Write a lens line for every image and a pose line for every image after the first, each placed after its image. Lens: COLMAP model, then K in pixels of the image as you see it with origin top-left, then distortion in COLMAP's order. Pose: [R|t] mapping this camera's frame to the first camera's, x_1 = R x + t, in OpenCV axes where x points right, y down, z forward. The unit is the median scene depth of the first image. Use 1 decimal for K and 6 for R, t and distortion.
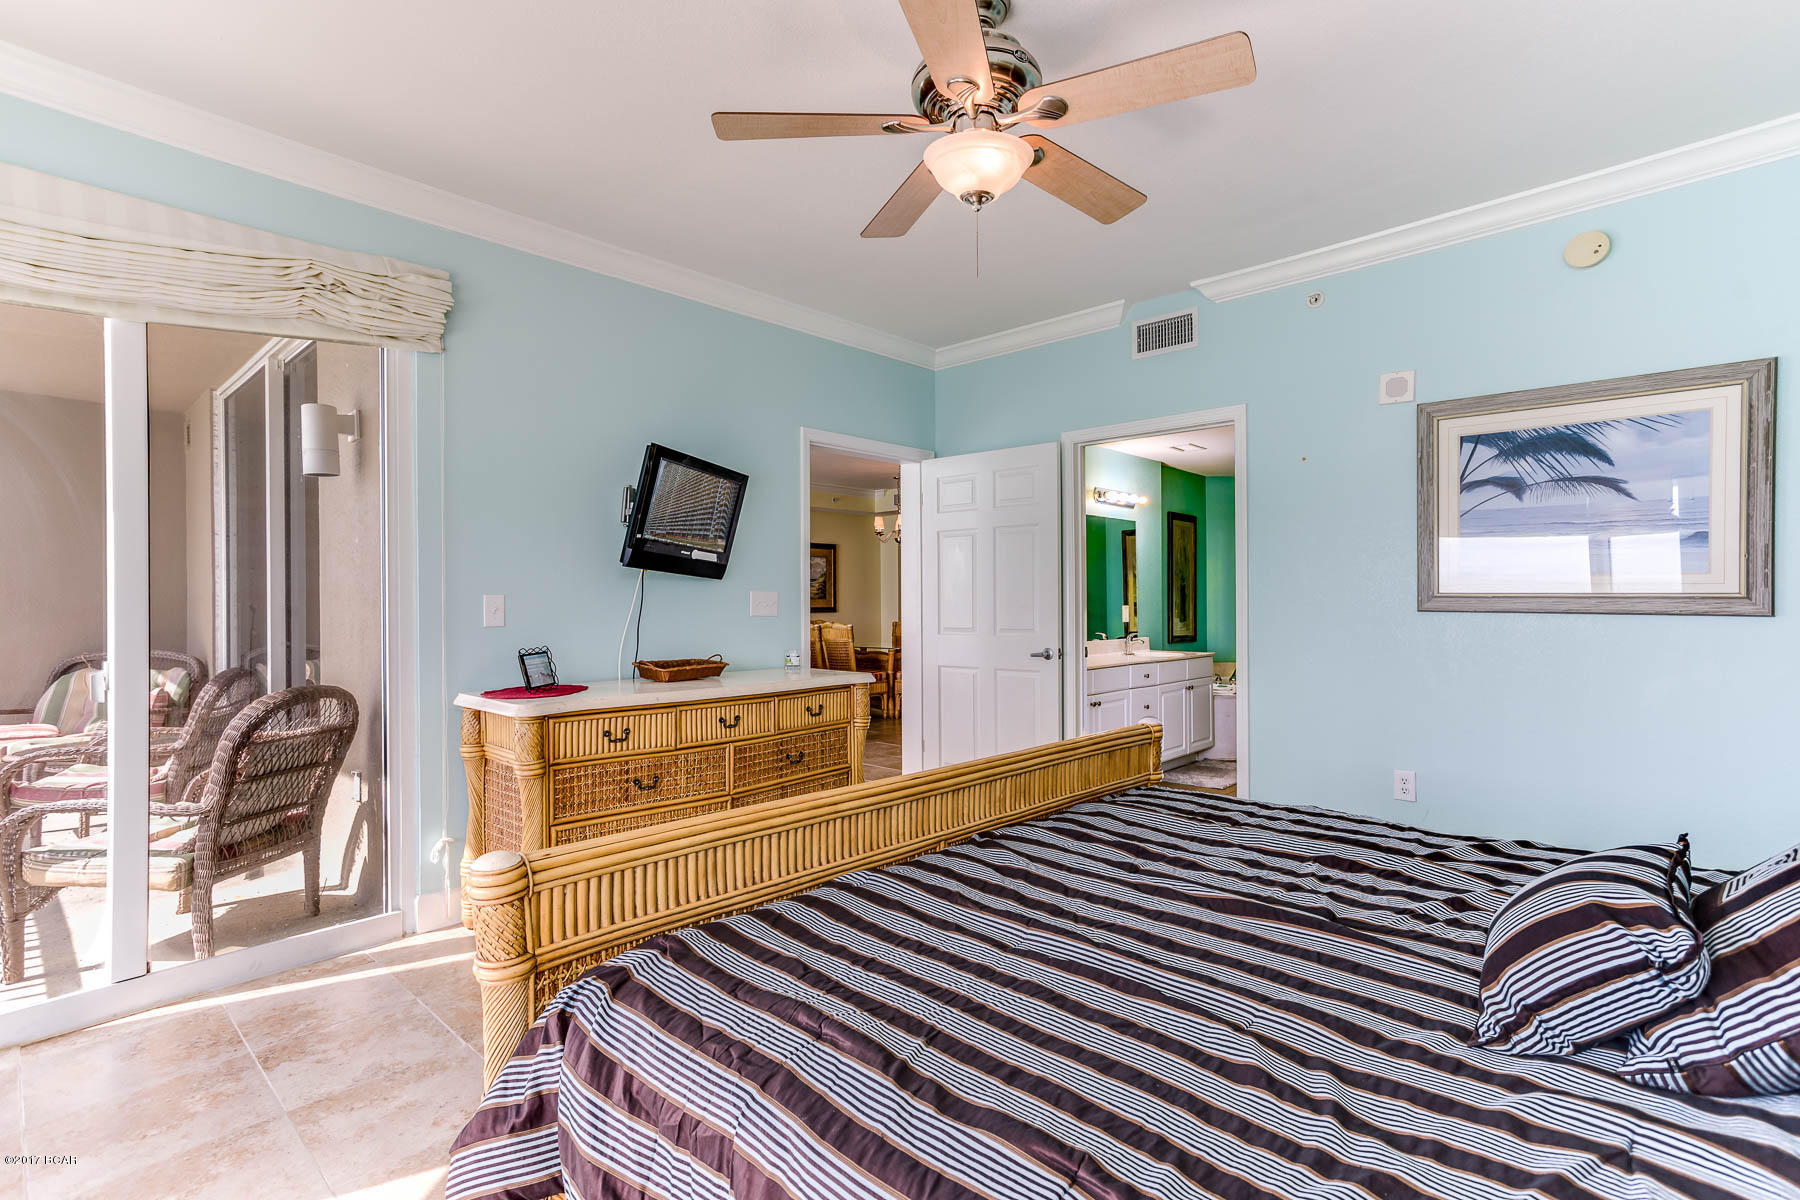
lens RADIAL K [[882.7, 0, 905.3], [0, 882.7, 607.7], [0, 0, 1]] dist [-0.001202, 0.003400]
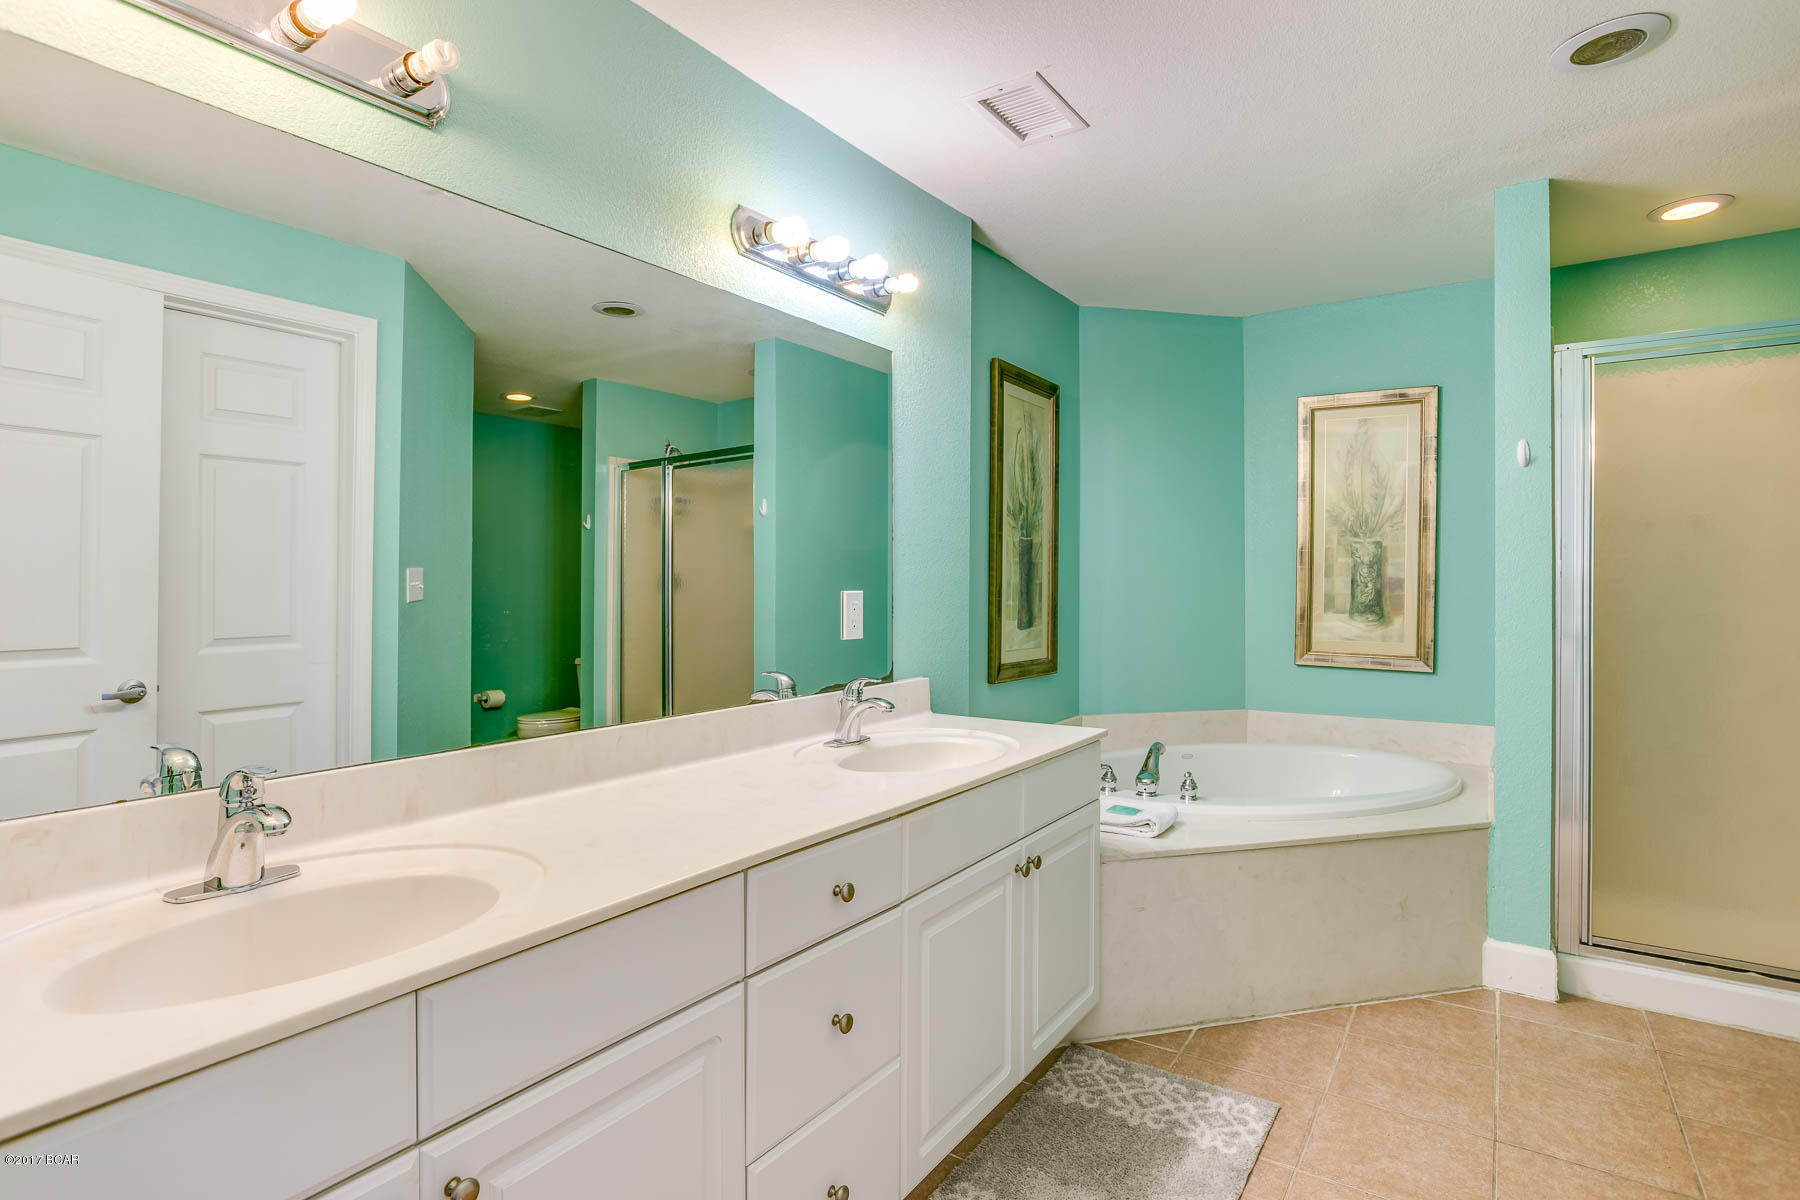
lens RADIAL K [[951.5, 0, 899.4], [0, 951.5, 592.1], [0, 0, 1]] dist [-0.001377, -0.000045]
pose [[0.989742, 0.007348, 0.142675, 0.200215], [-0.008376, 0.999943, 0.006605, -0.004125], [-0.142618, -0.007733, 0.989748, 0.590487]]
